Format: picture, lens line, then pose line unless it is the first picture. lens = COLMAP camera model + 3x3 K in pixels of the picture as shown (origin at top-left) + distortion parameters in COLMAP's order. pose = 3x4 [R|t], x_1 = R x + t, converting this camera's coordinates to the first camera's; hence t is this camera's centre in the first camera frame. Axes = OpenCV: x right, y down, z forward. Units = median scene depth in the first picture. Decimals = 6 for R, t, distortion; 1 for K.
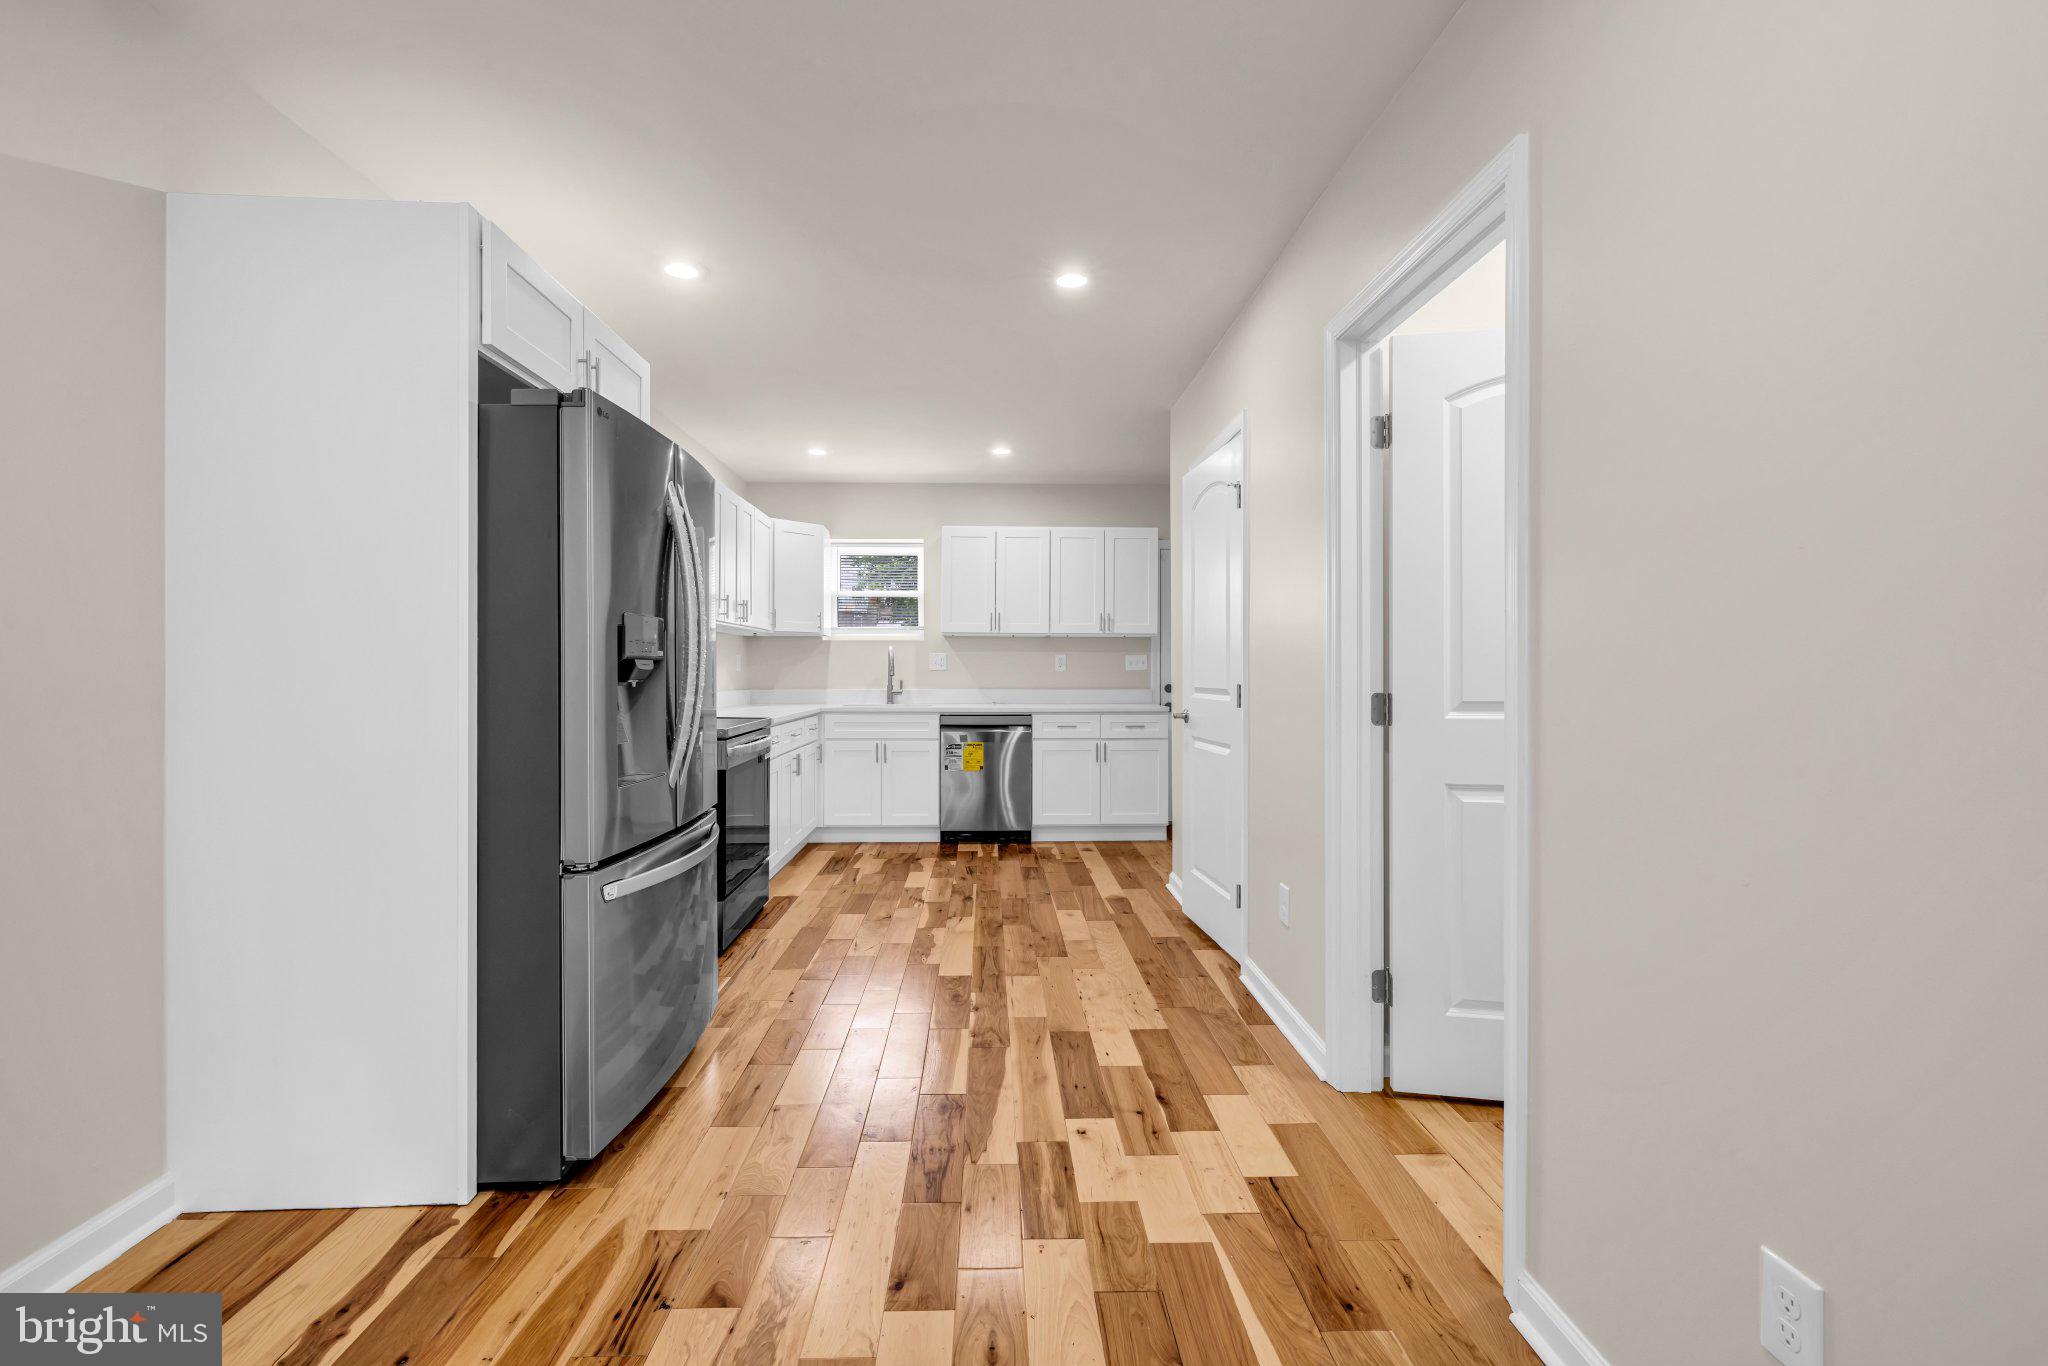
lens RADIAL K [[2204.5, 0, 1024.0], [0, 2204.5, 683.0], [0, 0, 1]] dist [-0.004421, -0.004619]
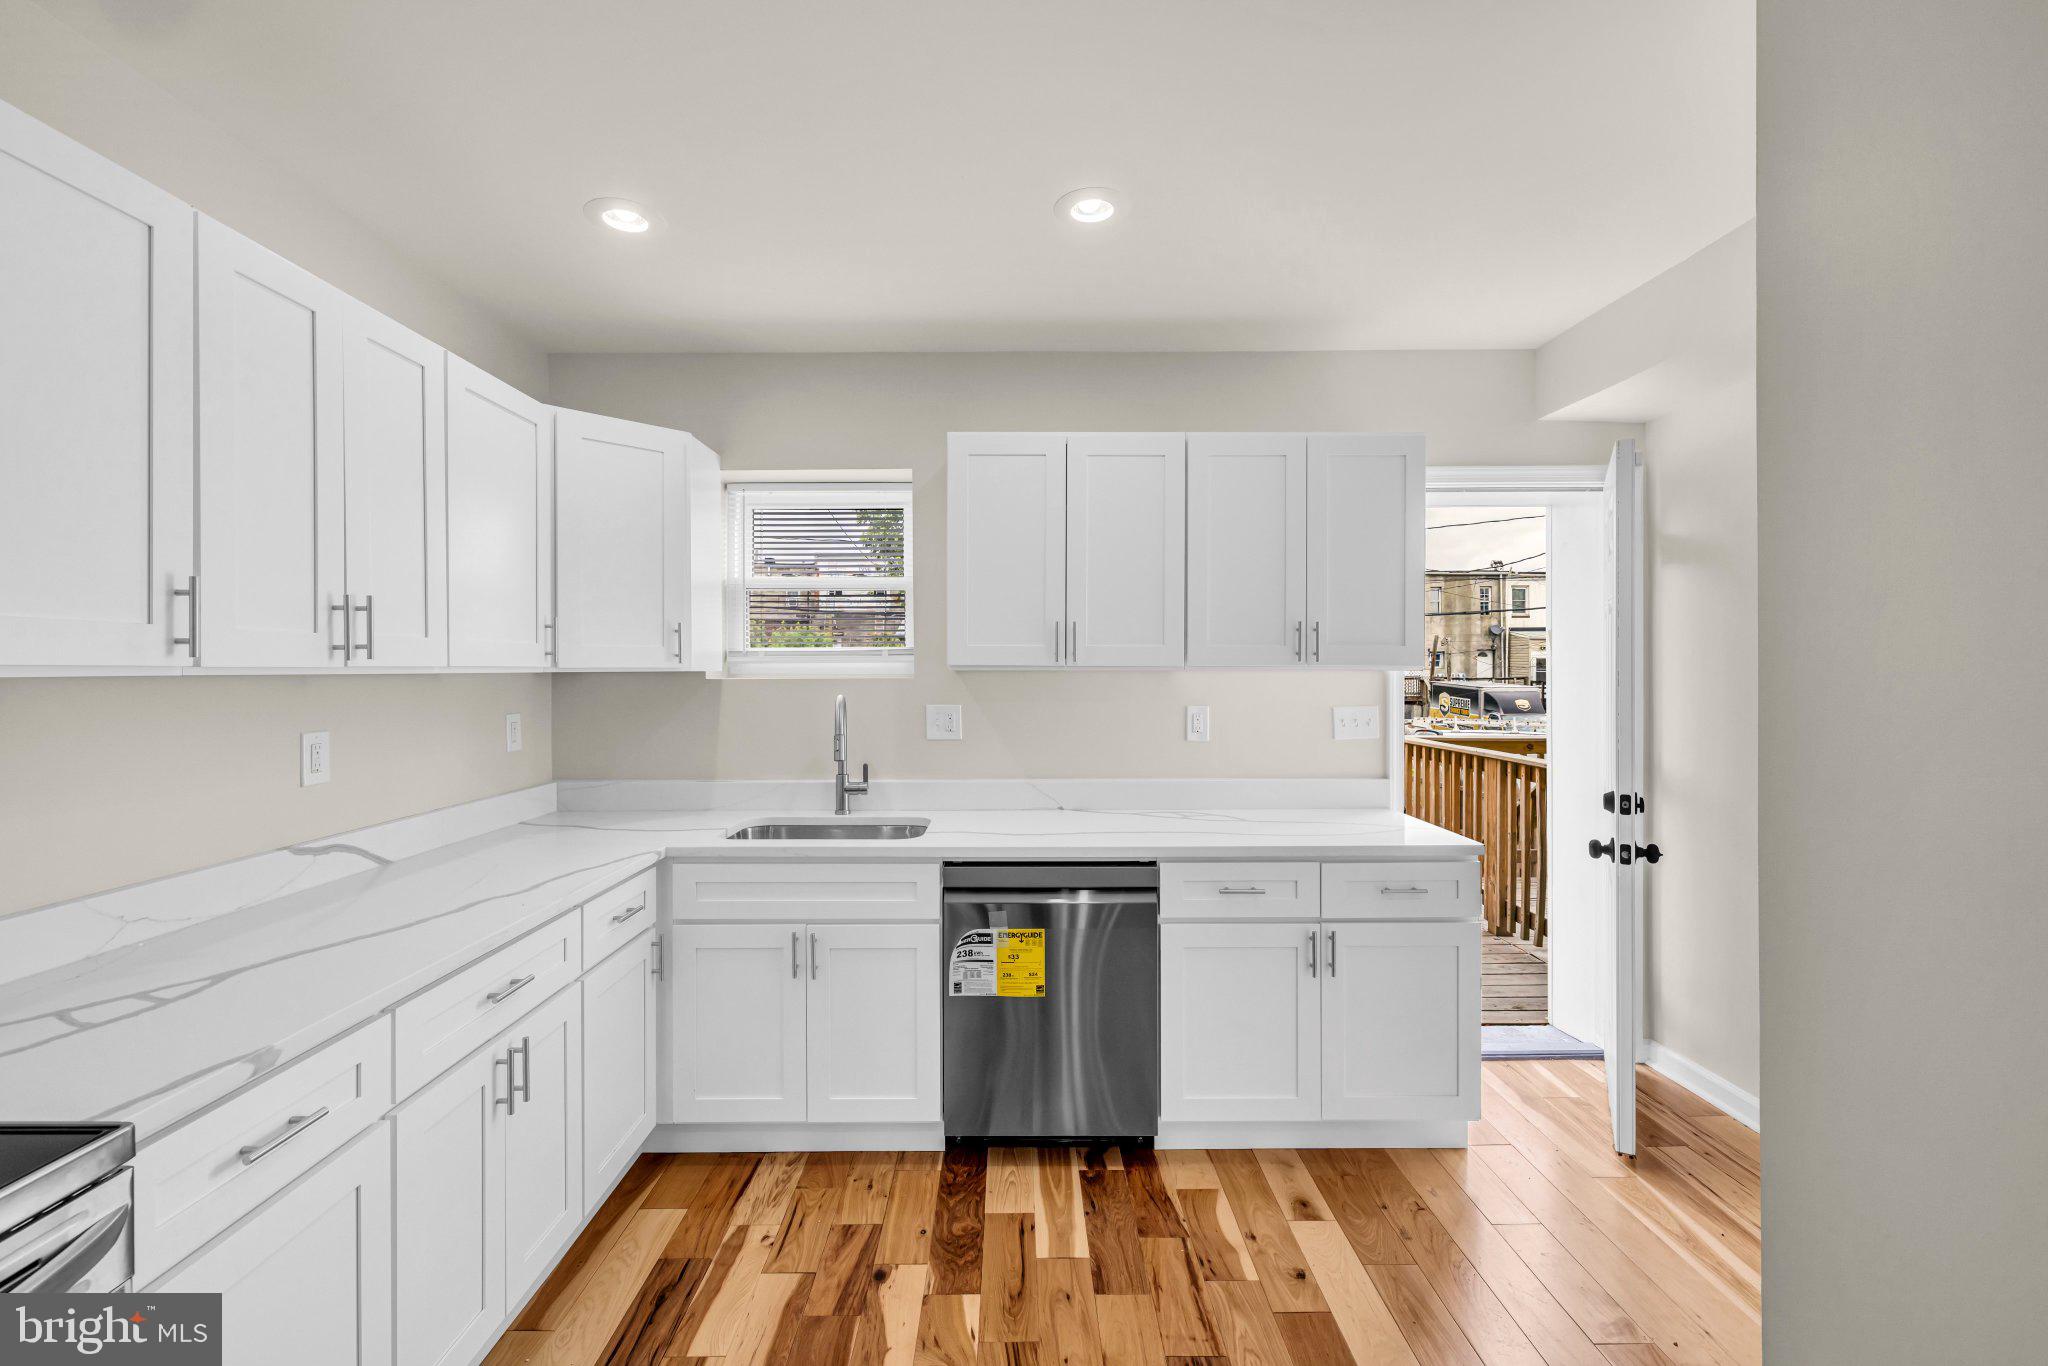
lens RADIAL K [[2204.5, 0, 1024.0], [0, 2204.5, 683.0], [0, 0, 1]] dist [-0.004421, -0.004619]
pose [[0.999956, -0.003012, -0.008839, -0.017520], [0.003046, 0.999988, 0.003824, -0.021268], [0.008828, -0.003851, 0.999954, 0.545827]]
